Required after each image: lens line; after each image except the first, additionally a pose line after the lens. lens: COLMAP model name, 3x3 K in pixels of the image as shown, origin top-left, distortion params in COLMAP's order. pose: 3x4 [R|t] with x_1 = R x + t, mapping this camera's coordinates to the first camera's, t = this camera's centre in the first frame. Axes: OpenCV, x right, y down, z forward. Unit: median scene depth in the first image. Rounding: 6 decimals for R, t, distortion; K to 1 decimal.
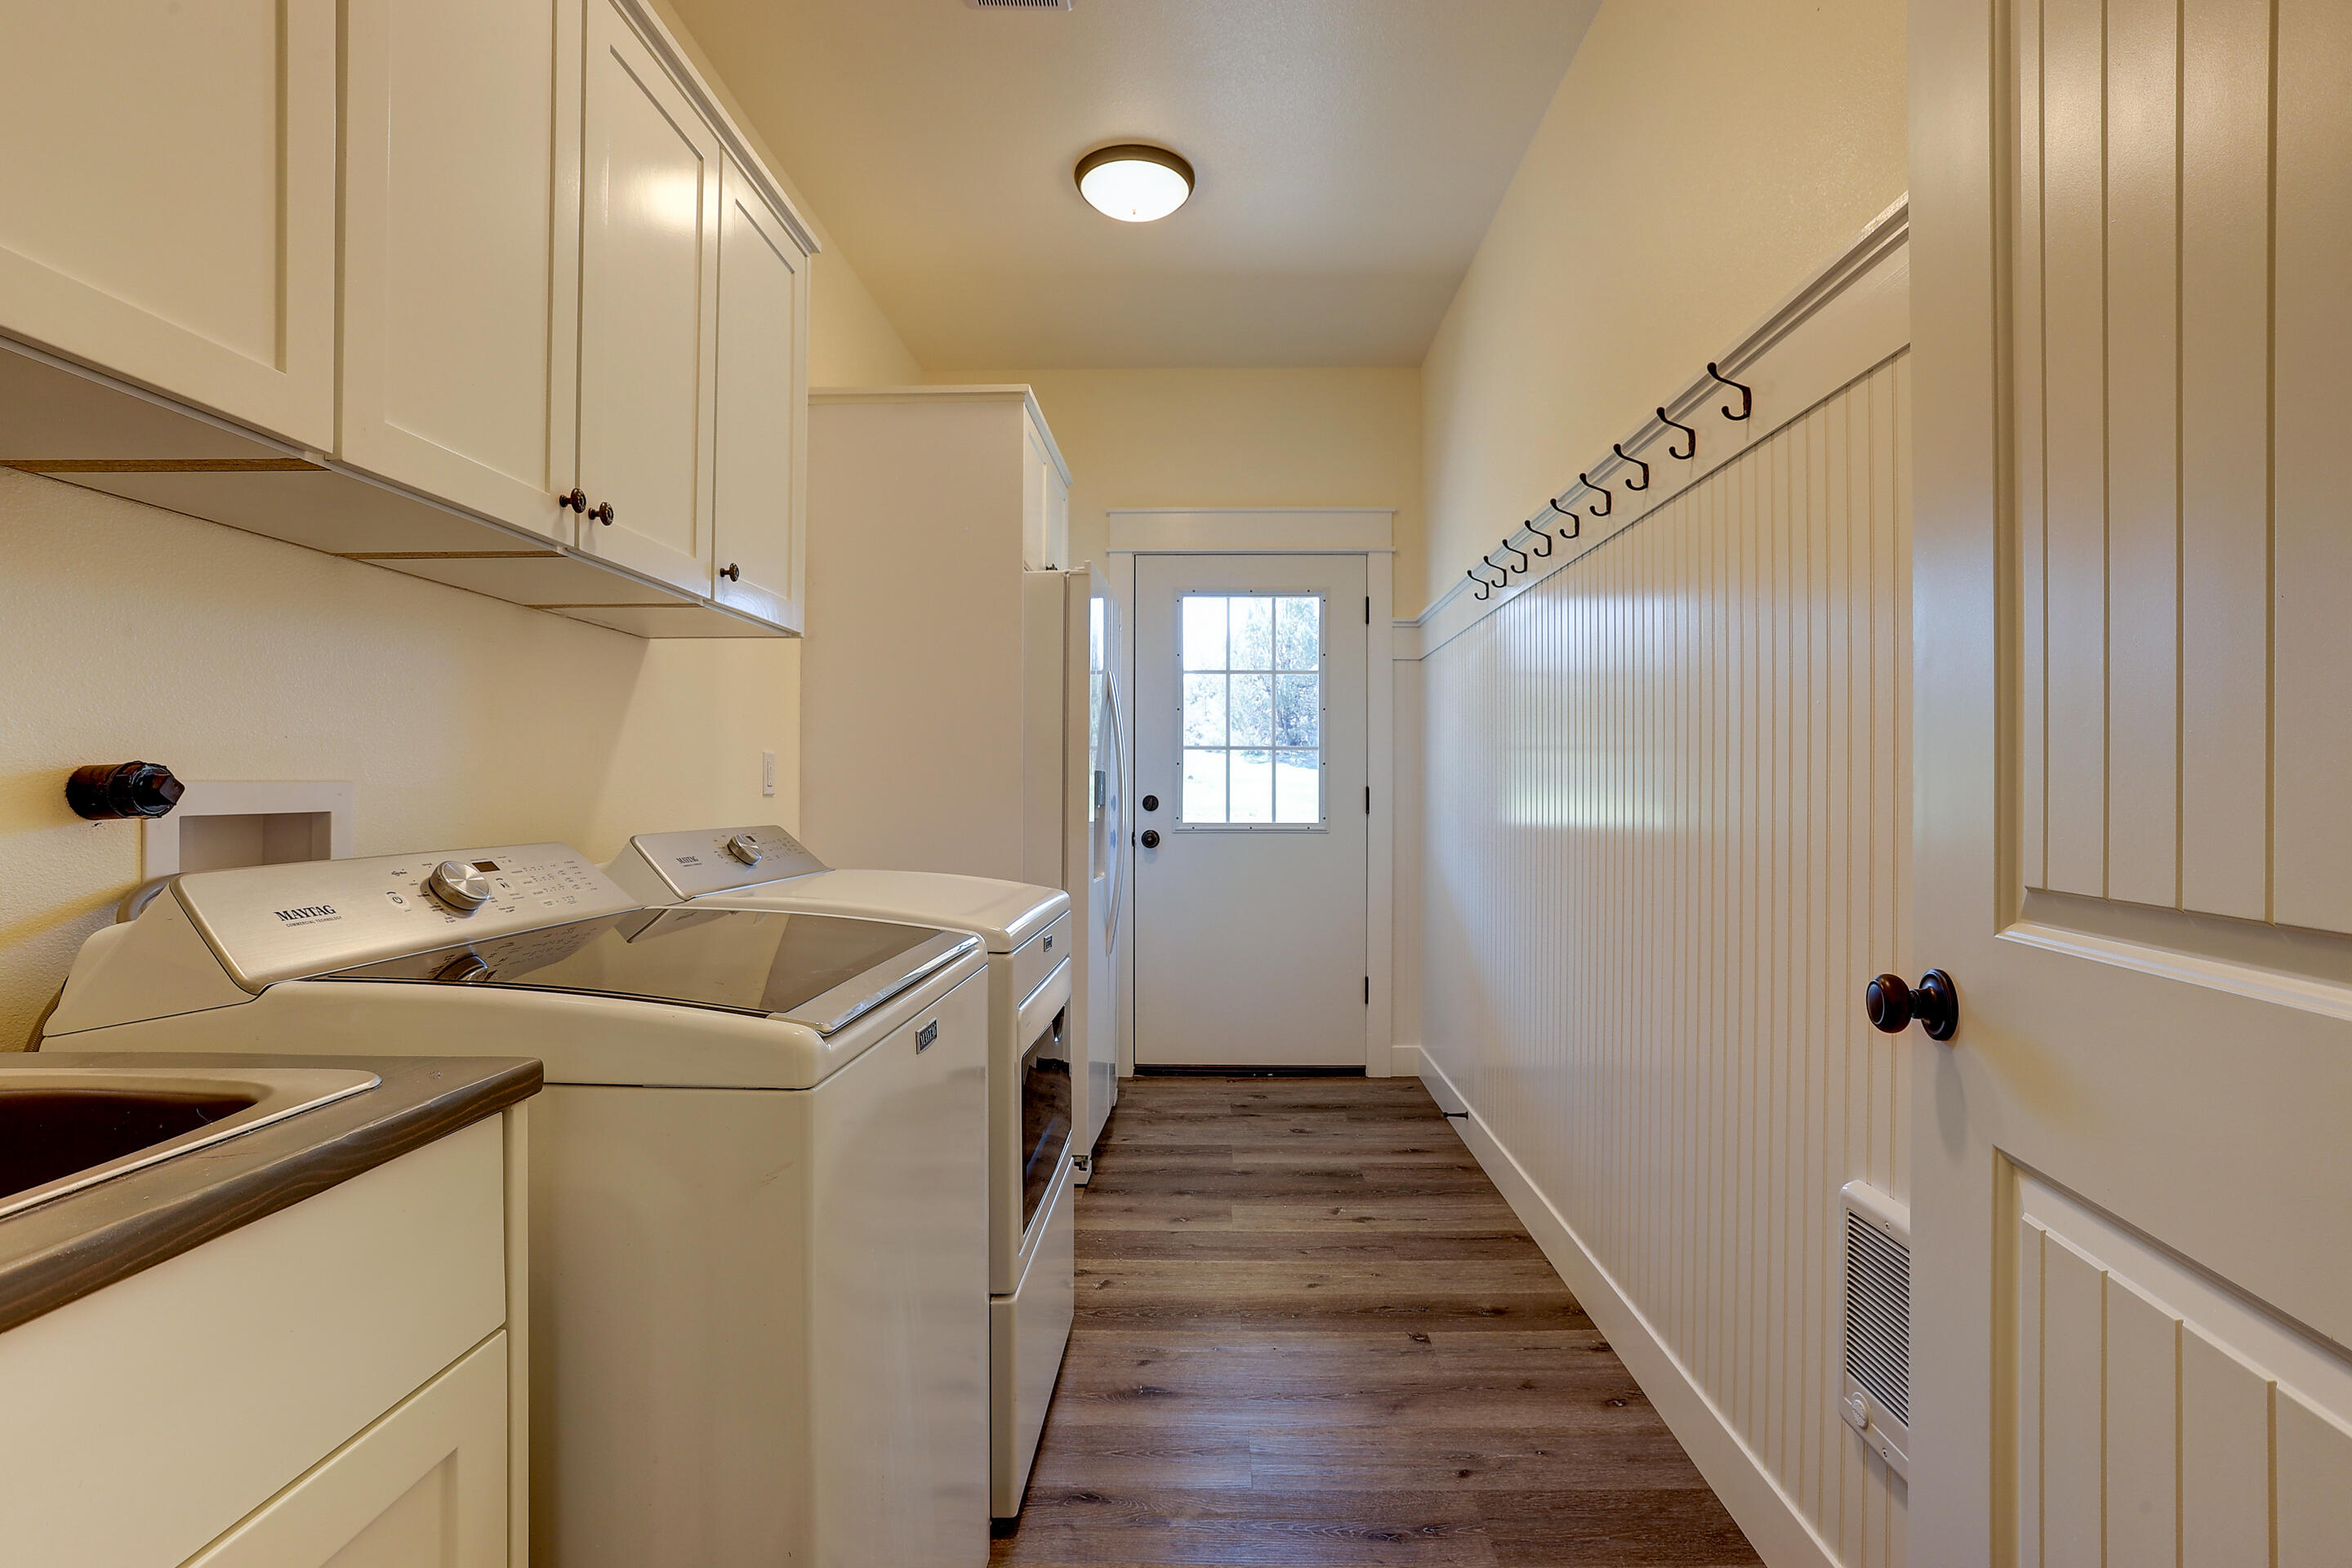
lens RADIAL K [[1156.8, 0, 1190.4], [0, 1156.8, 769.4], [0, 0, 1]] dist [-0.066137, 0.026391]
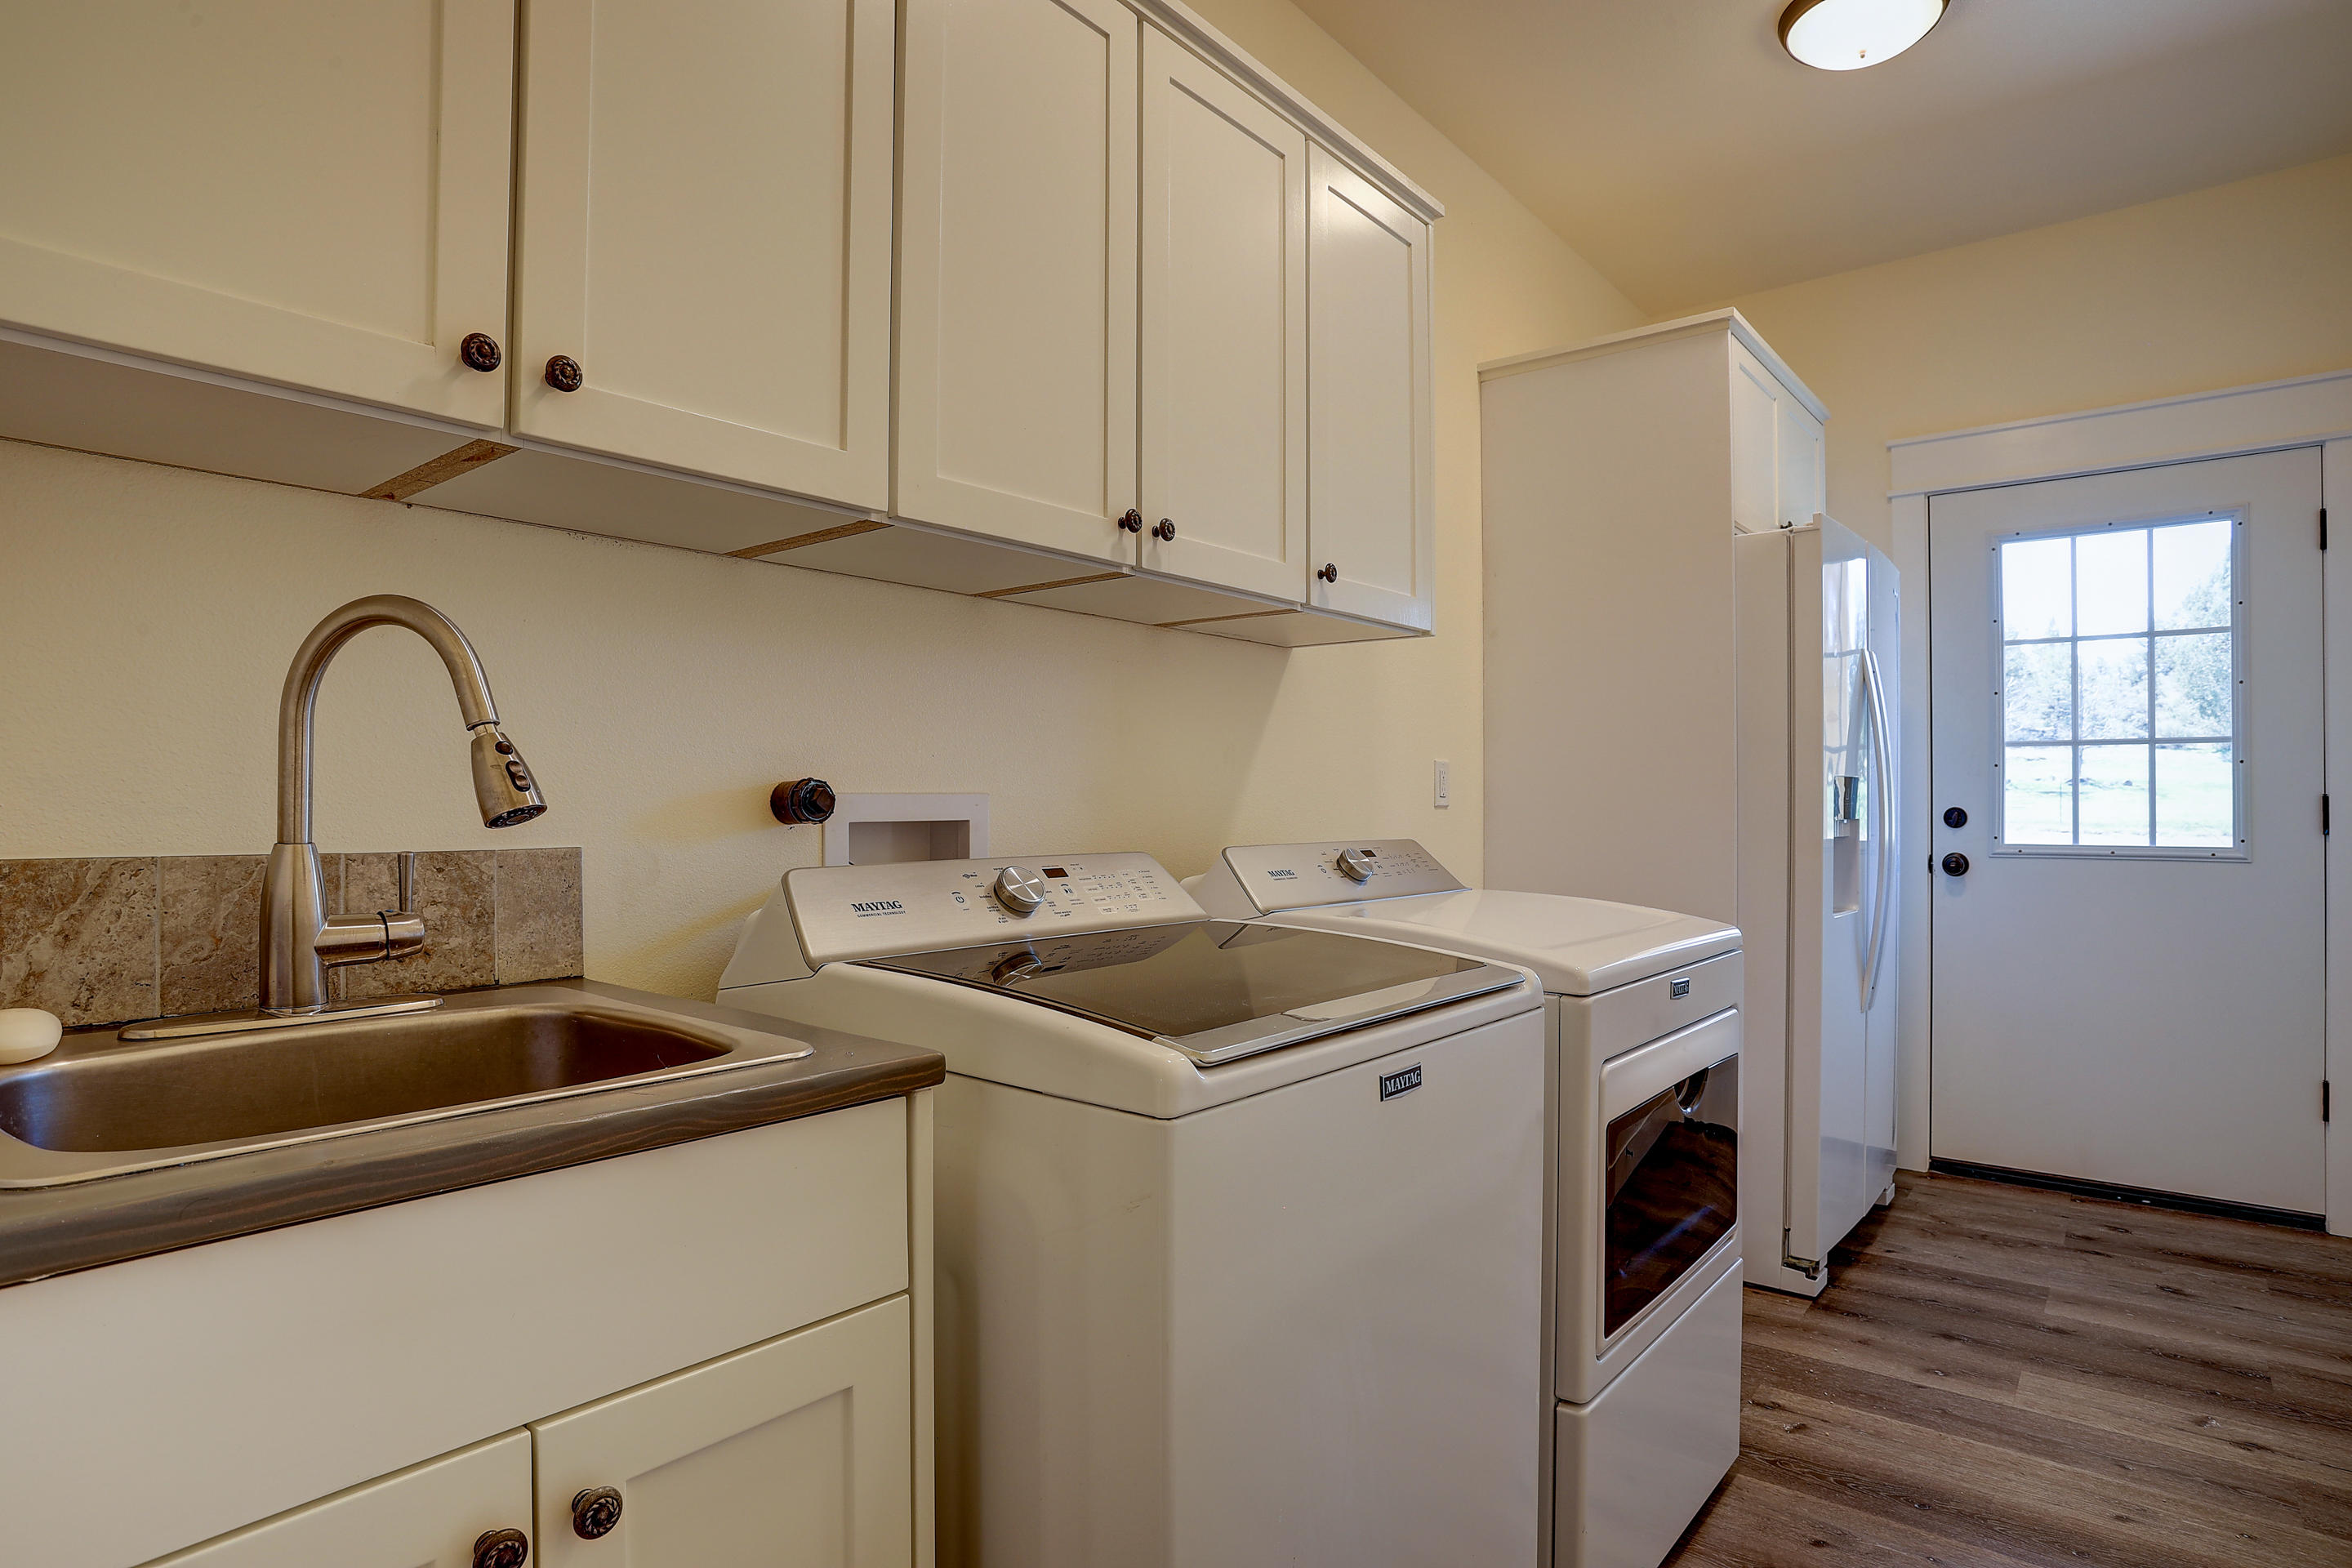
lens RADIAL K [[1258.1, 0, 1129.9], [0, 1258.1, 776.1], [0, 0, 1]] dist [-0.071445, 0.024117]
pose [[0.778392, -0.011408, -0.627675, 0.106071], [0.010451, 0.999932, -0.005213, 0.000730], [0.627692, -0.002502, 0.778458, 0.064741]]
